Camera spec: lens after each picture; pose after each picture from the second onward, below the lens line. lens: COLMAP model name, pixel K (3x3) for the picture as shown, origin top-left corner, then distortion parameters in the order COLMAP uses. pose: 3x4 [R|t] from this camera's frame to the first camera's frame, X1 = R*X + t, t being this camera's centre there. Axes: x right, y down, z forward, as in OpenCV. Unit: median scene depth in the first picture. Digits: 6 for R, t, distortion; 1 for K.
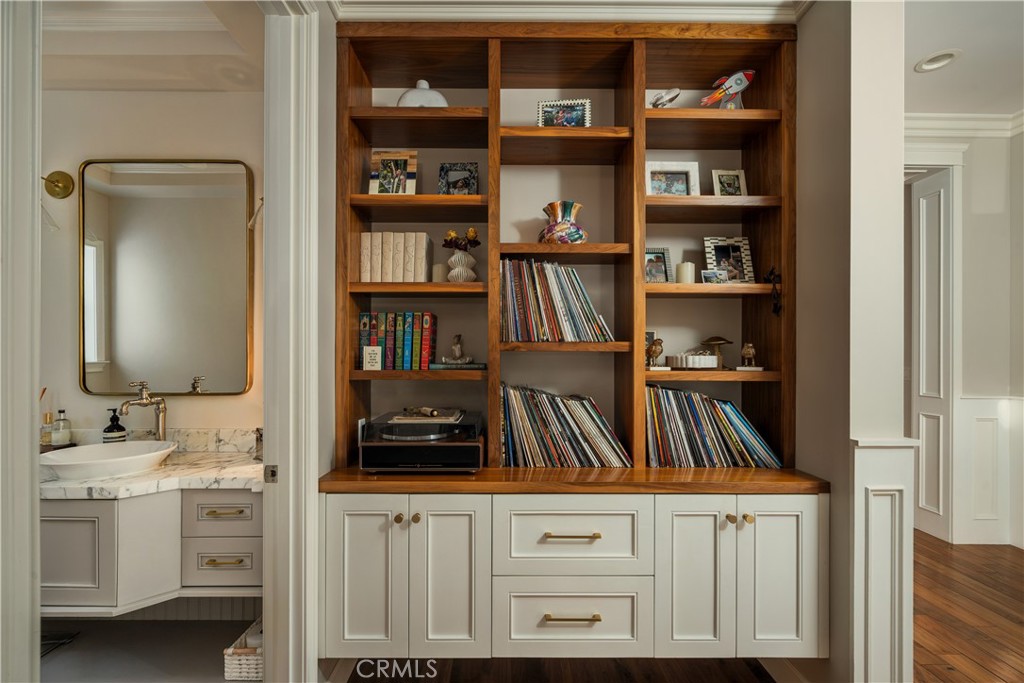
lens RADIAL K [[438.9, 0, 509.2], [0, 438.9, 354.5], [0, 0, 1]] dist [-0.000978, 0.000006]
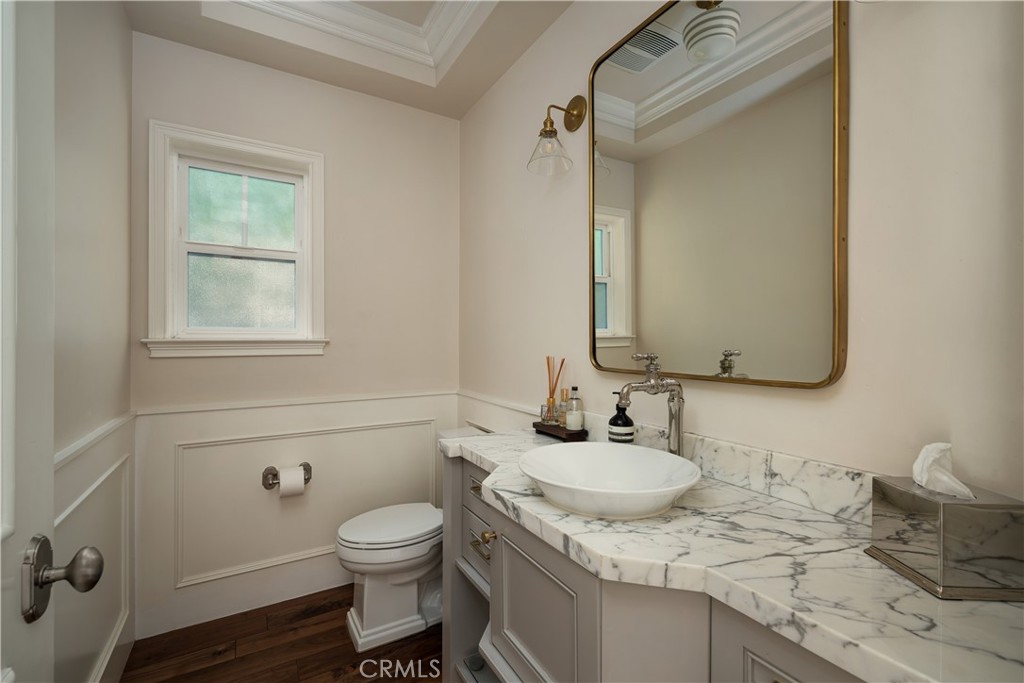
lens RADIAL K [[445.5, 0, 512.7], [0, 445.5, 338.5], [0, 0, 1]] dist [-0.001032, -0.000073]
pose [[0.506847, -0.003430, -0.862029, -0.374739], [0.001385, 0.999994, -0.003164, 0.040636], [0.862035, 0.000410, 0.506849, 0.488977]]
